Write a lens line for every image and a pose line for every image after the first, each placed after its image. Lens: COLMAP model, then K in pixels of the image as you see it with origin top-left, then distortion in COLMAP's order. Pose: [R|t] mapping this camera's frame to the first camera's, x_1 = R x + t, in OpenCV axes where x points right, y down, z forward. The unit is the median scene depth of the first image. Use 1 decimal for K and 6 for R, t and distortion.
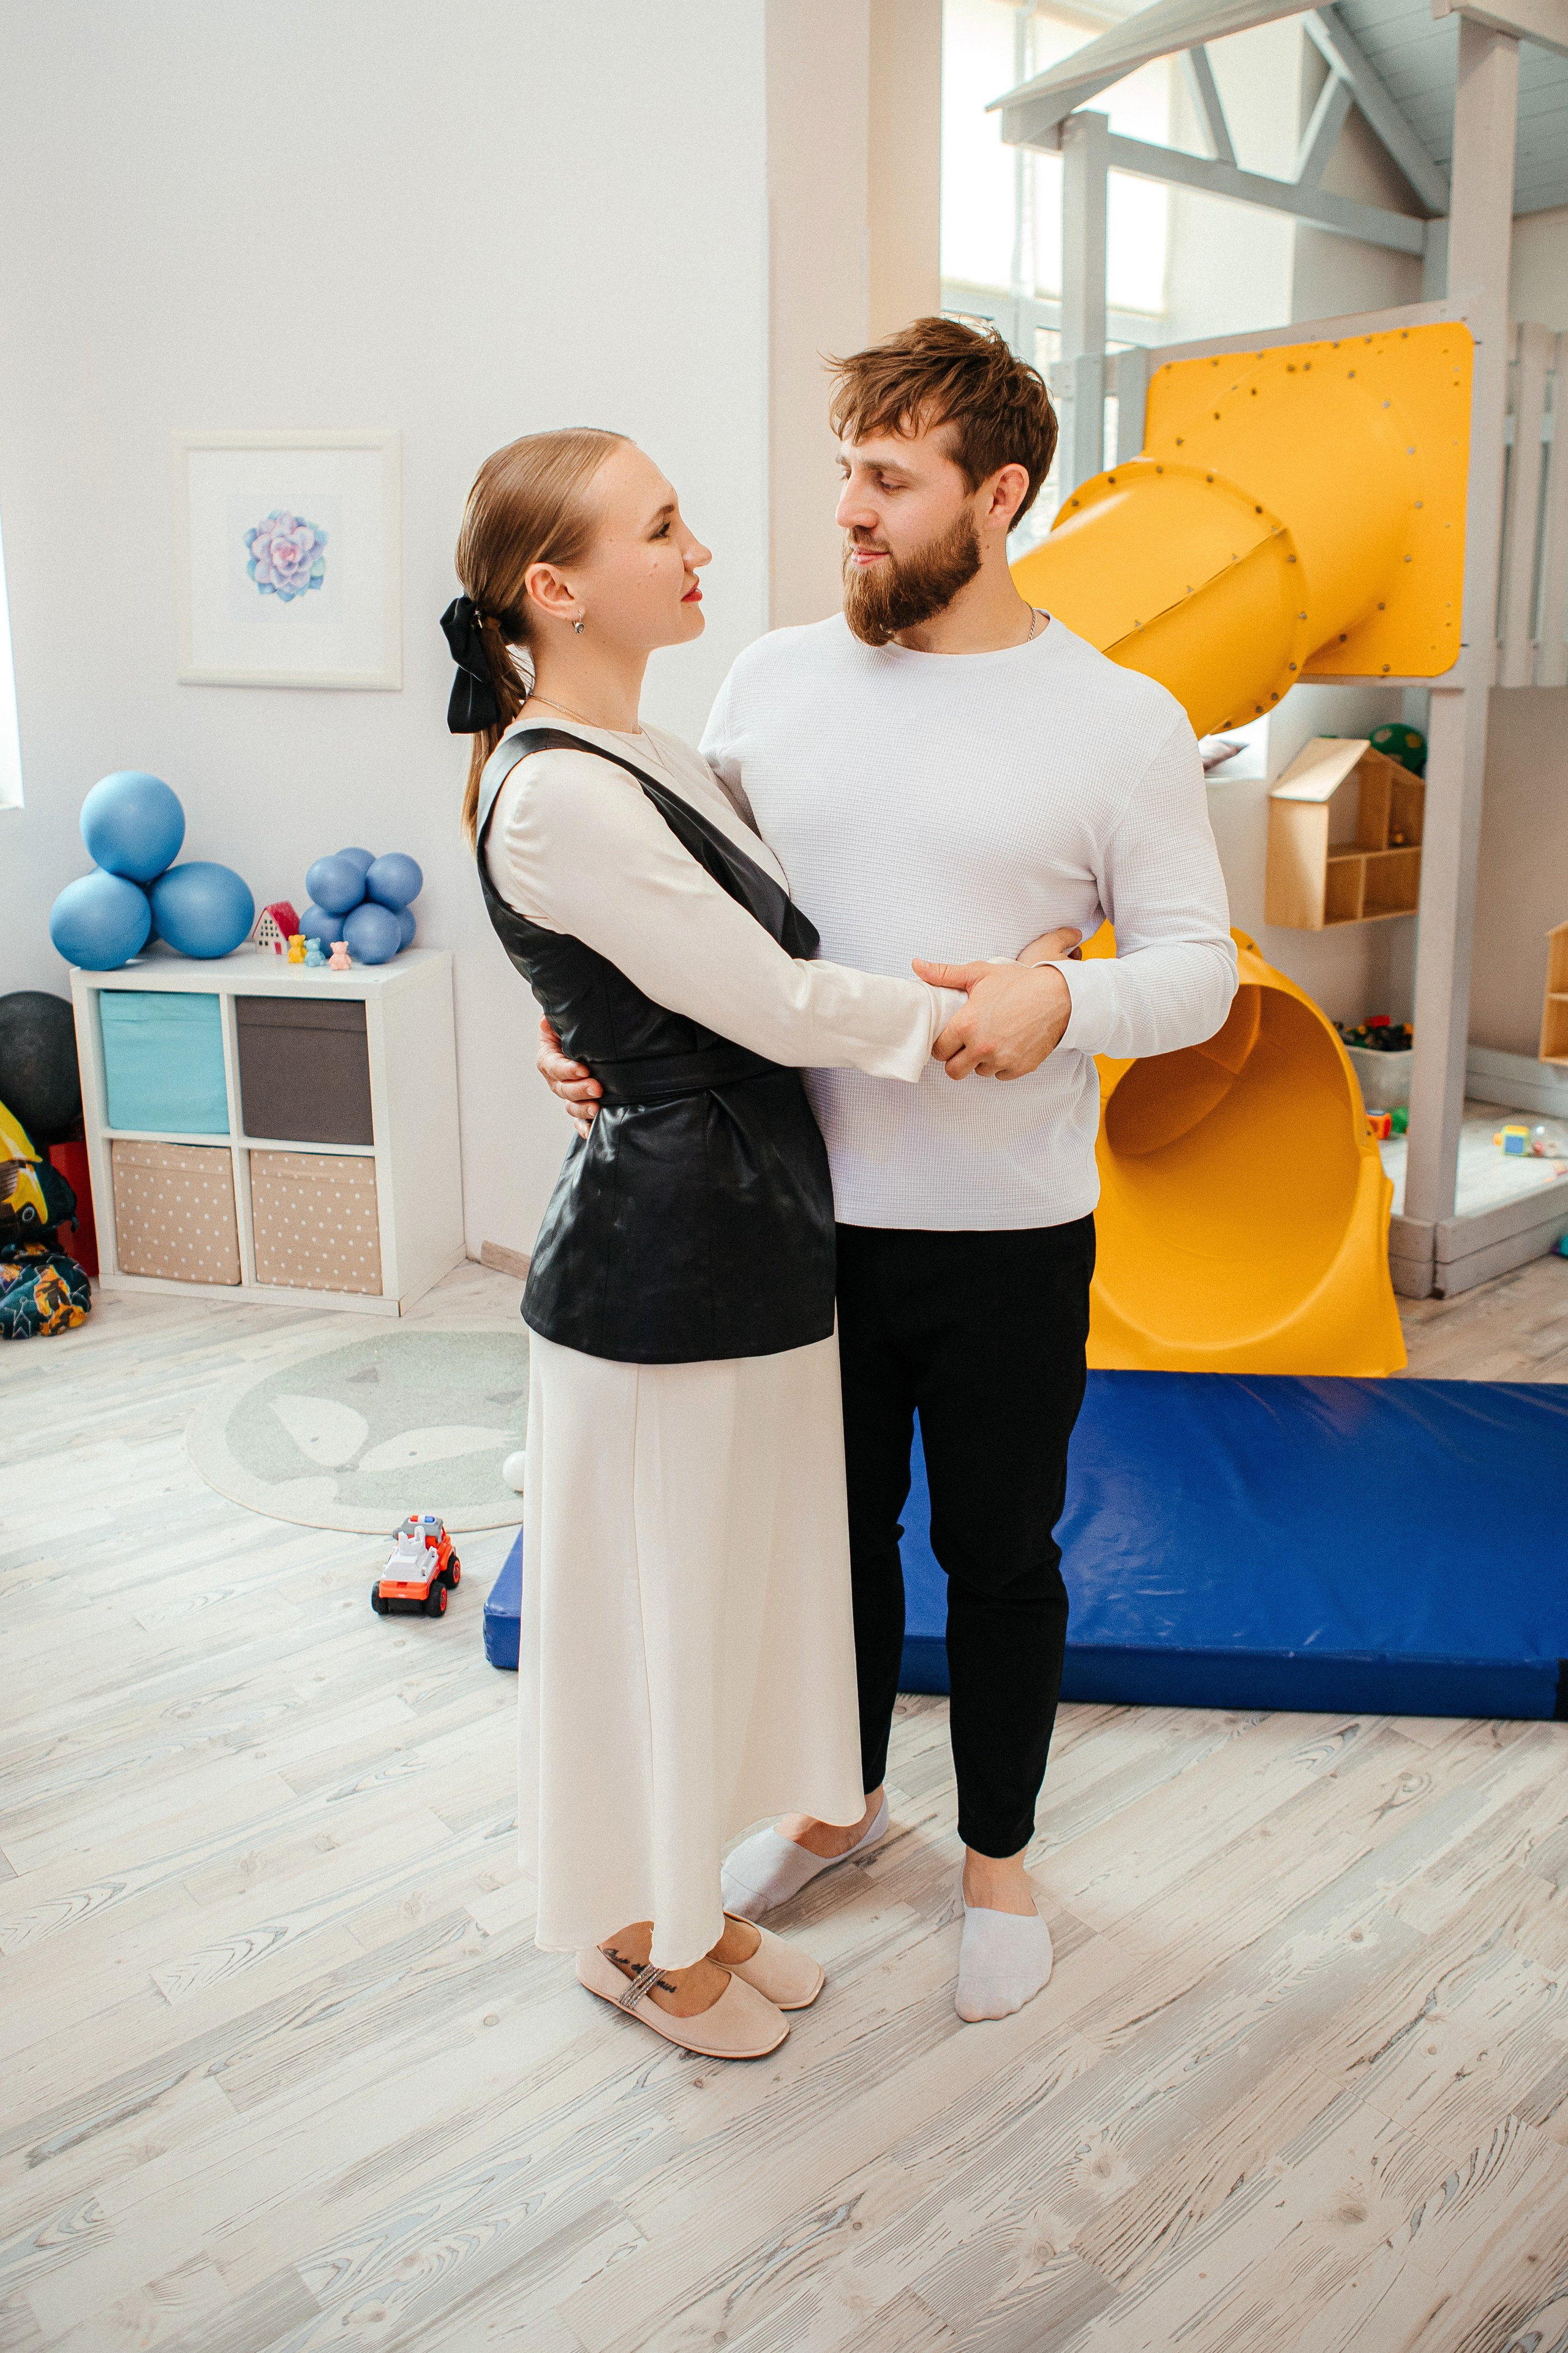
lens RADIAL K [[1806.1, 0, 780.6], [0, 1806.1, 1091.5], [0, 0, 1]] dist [-0.113555, 0.080342]
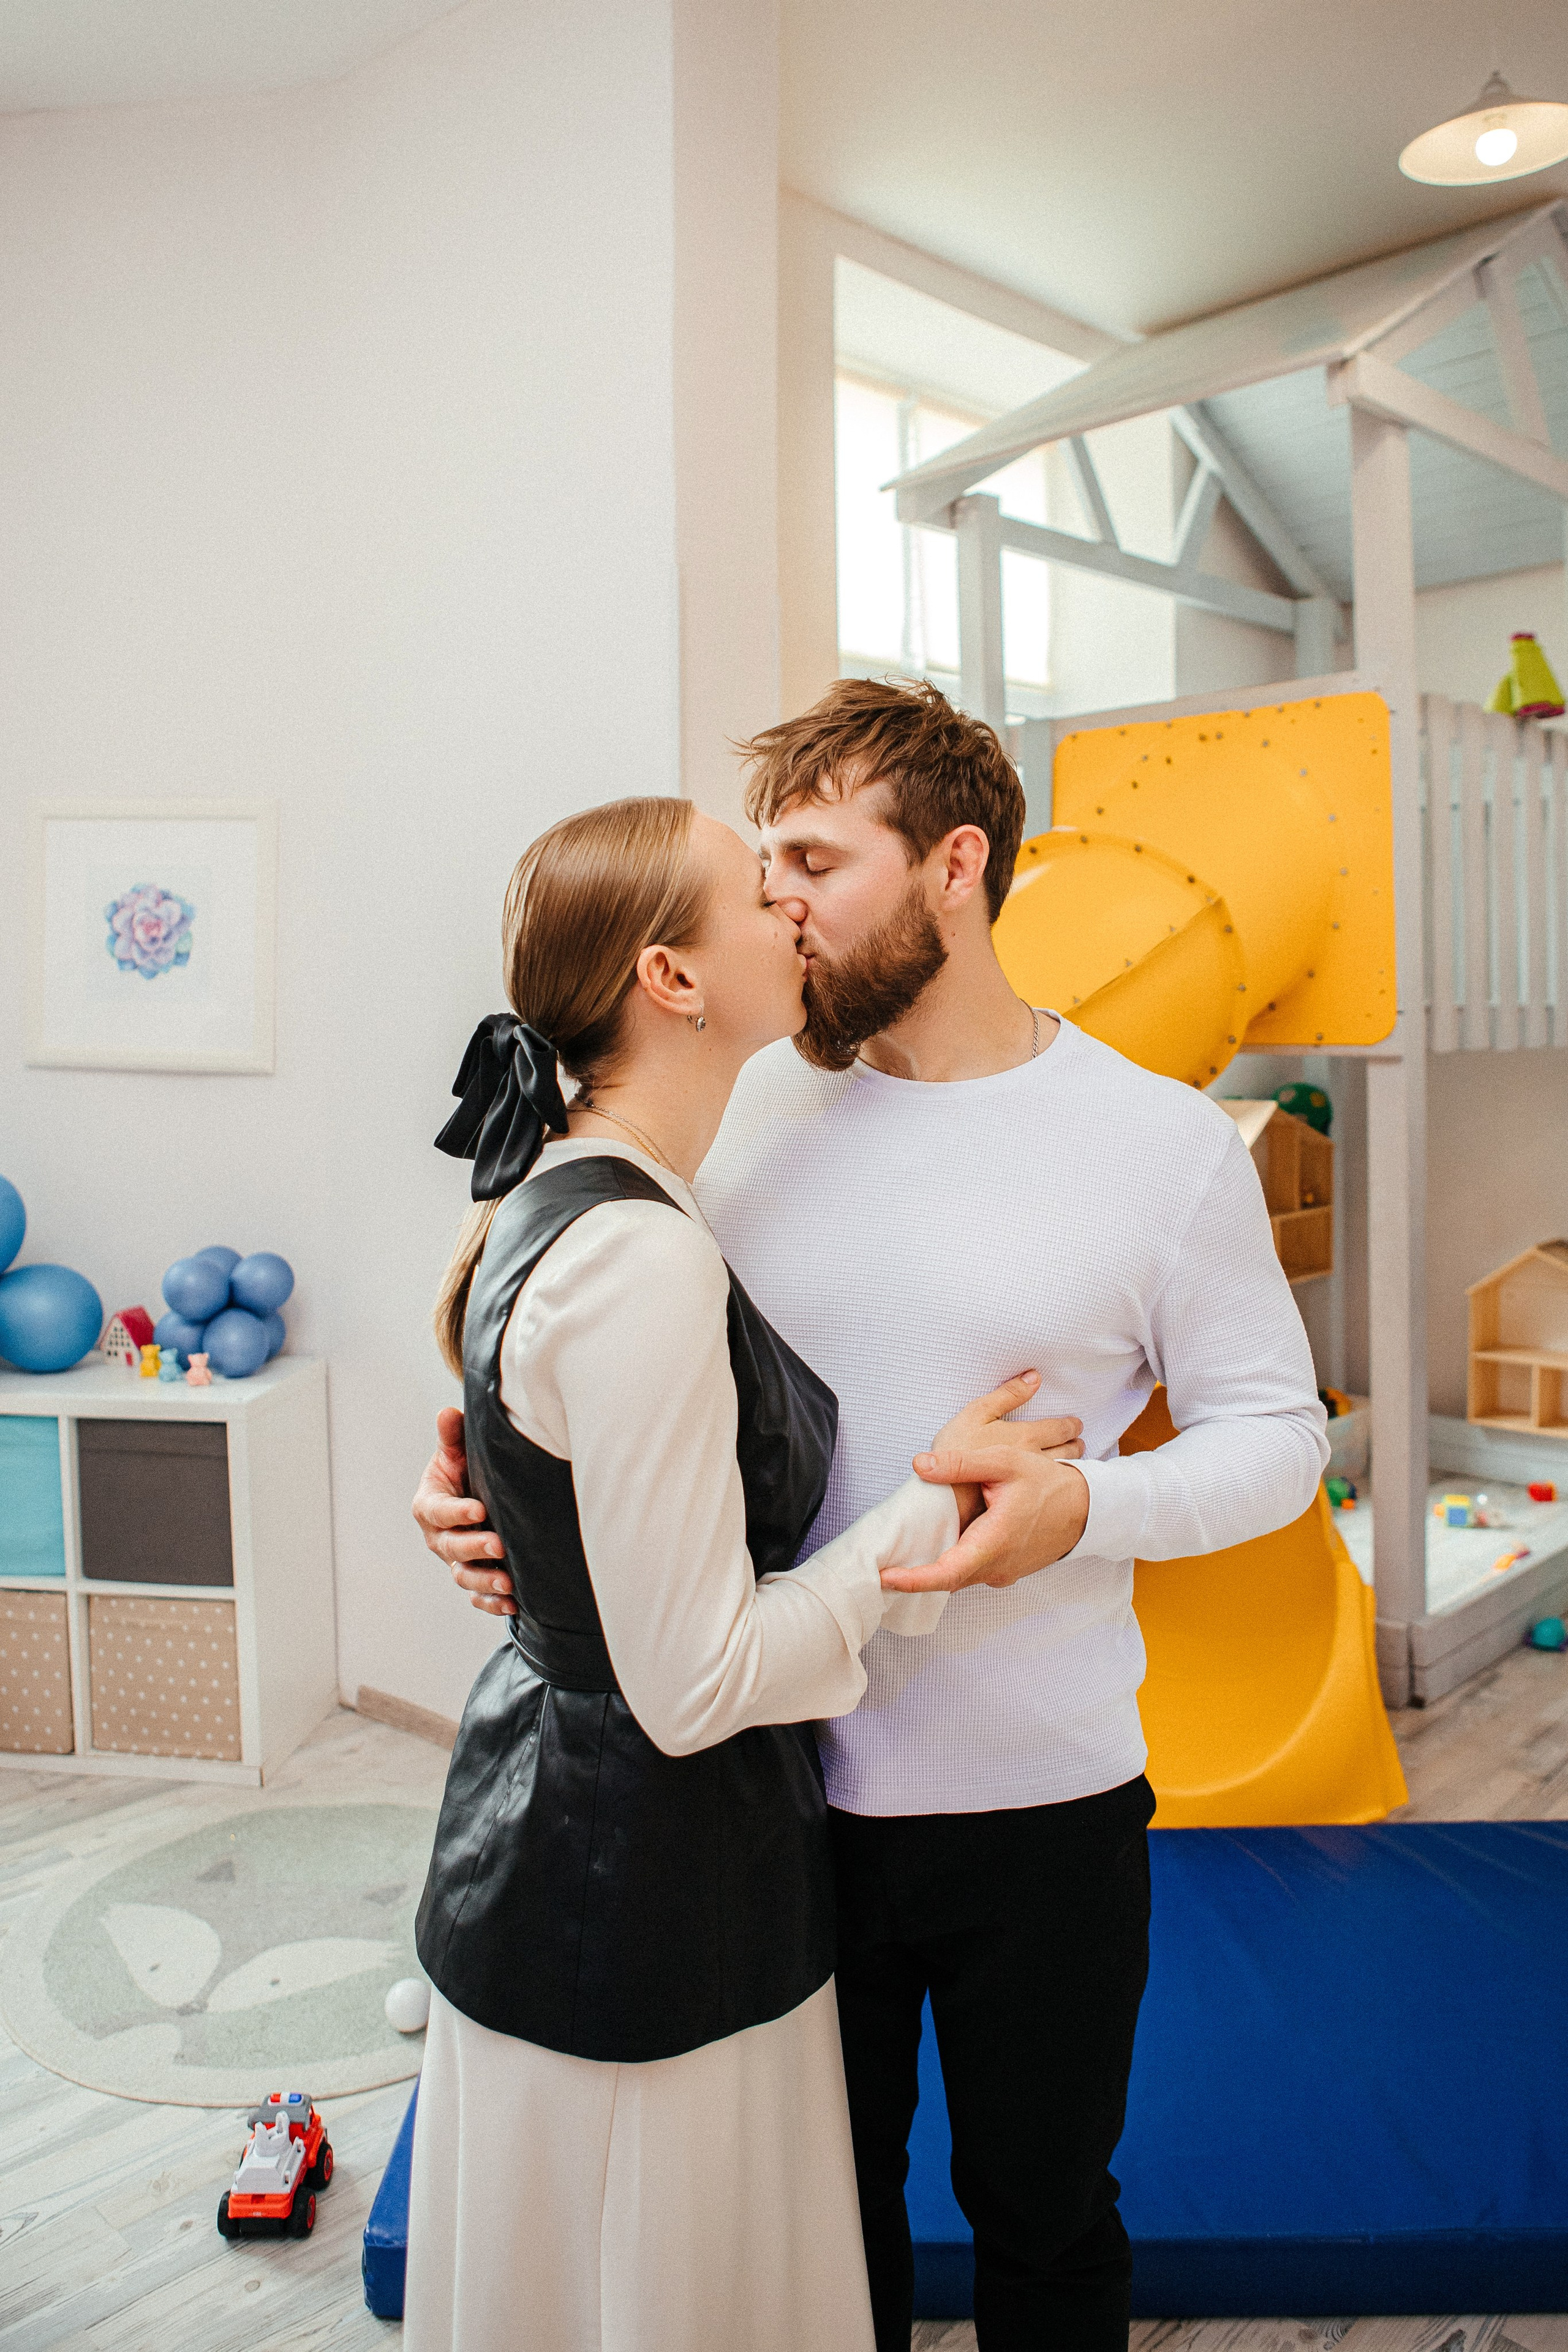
lens RADIAL K [[1690.5, 0, 778.9], [0, 1690.5, 1081.1], [0, 0, 1]] dist [-0.097761, 0.060885]
pose [[0.995996, -0.013567, 0.088365, -0.030071], [0.029914, 0.982020, -0.186392, -0.053095], [-0.084247, 0.188289, 0.978494, 0.137601]]
